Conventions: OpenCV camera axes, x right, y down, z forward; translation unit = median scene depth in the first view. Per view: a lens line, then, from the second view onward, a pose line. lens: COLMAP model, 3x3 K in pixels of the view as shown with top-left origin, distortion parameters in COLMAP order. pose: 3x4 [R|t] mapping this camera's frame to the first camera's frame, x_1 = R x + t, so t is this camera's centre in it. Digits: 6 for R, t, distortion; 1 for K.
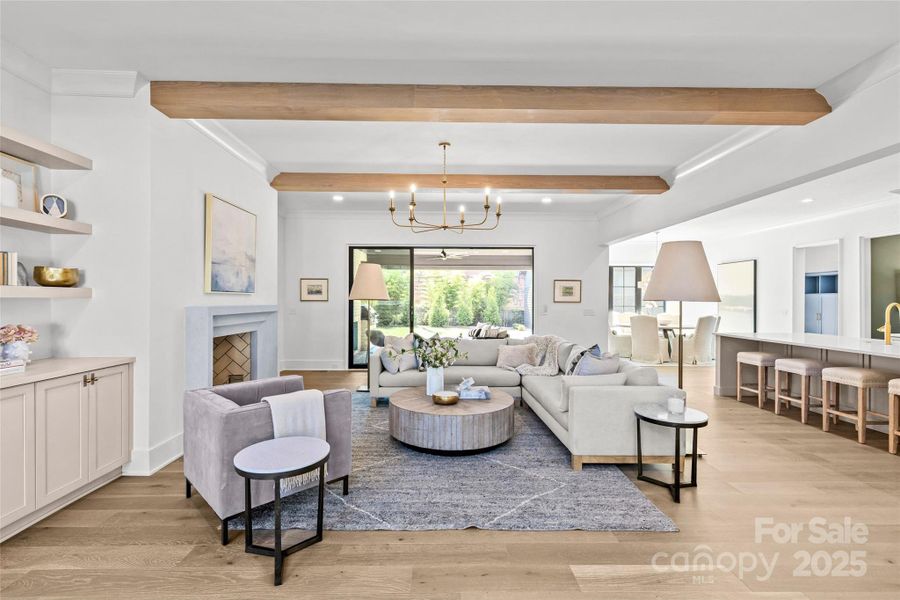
lens RADIAL K [[400.9, 0, 451.2], [0, 400.9, 299.9], [0, 0, 1]] dist [0.005454, 0.000139]
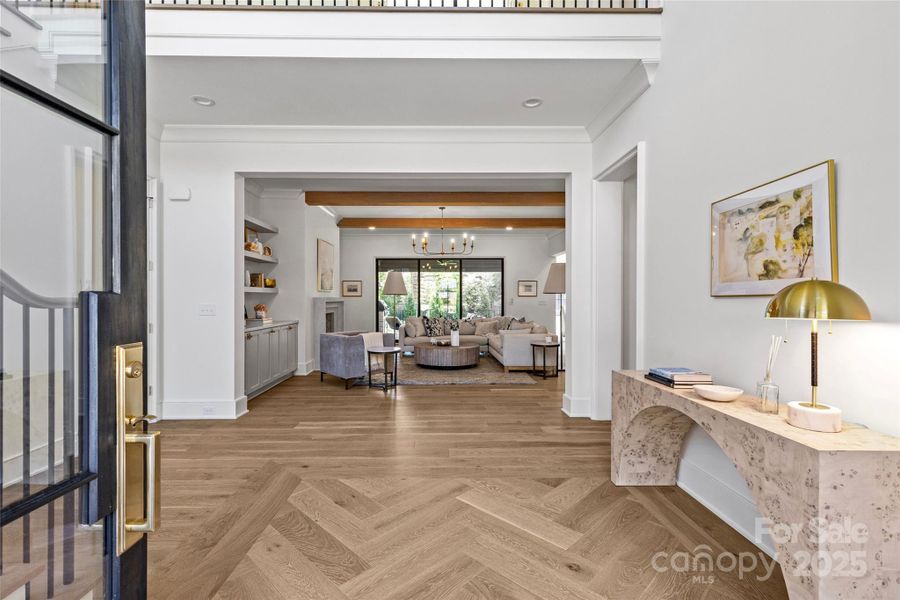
lens RADIAL K [[400.9, 0, 446.1], [0, 400.9, 298.7], [0, 0, 1]] dist [0.005454, 0.000139]
pose [[0.999976, -0.005789, -0.003786, 0.005475], [0.005796, 0.999982, 0.001824, 0.020265], [0.003775, -0.001846, 0.999991, -0.820028]]
